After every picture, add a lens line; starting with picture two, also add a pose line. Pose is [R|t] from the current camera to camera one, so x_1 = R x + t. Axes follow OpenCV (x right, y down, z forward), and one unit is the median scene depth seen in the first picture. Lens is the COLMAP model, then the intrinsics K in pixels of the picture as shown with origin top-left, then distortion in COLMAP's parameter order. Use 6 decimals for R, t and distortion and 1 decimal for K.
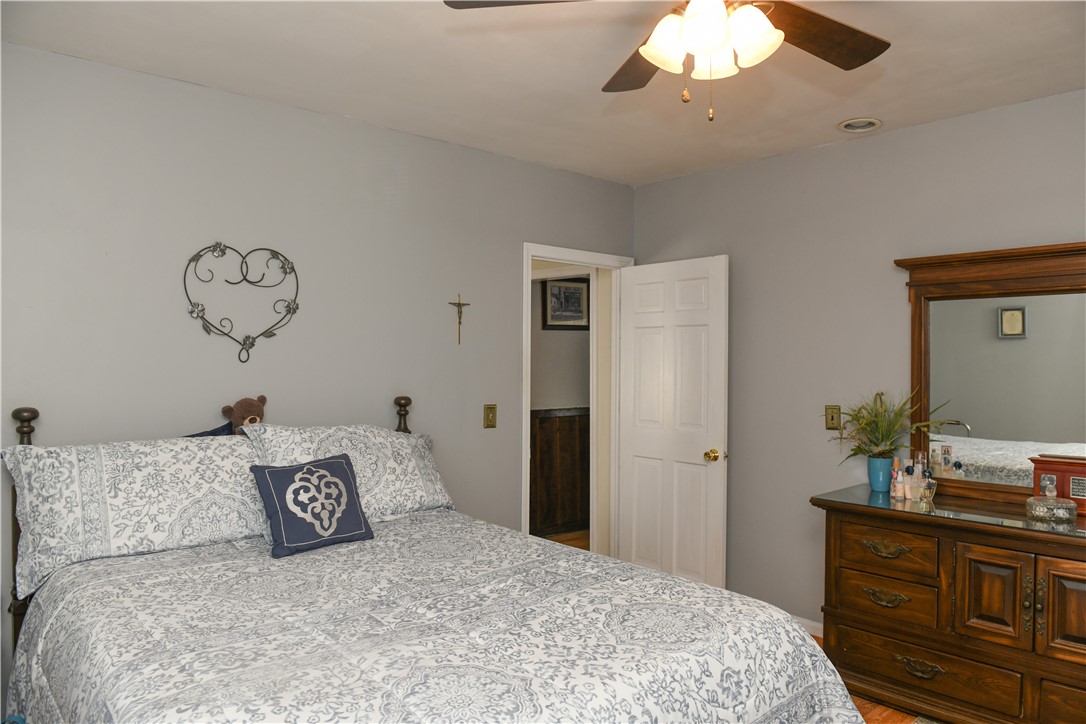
lens RADIAL K [[743.7, 0, 541.3], [0, 743.7, 361.5], [0, 0, 1]] dist [-0.050321, -0.005263]
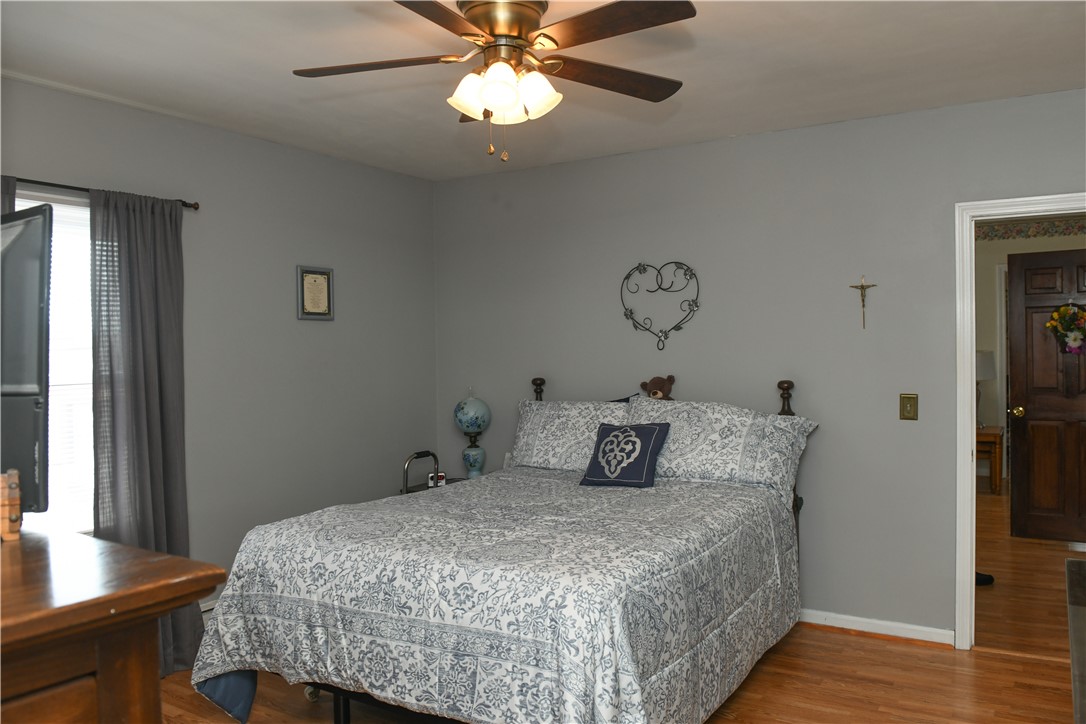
lens RADIAL K [[743.7, 0, 512.3], [0, 743.7, 363.5], [0, 0, 1]] dist [-0.050321, -0.005263]
pose [[0.283621, 0.012852, -0.958850, 0.905010], [0.015562, 0.999717, 0.018003, -0.003126], [0.958810, -0.020027, 0.283341, 0.406675]]
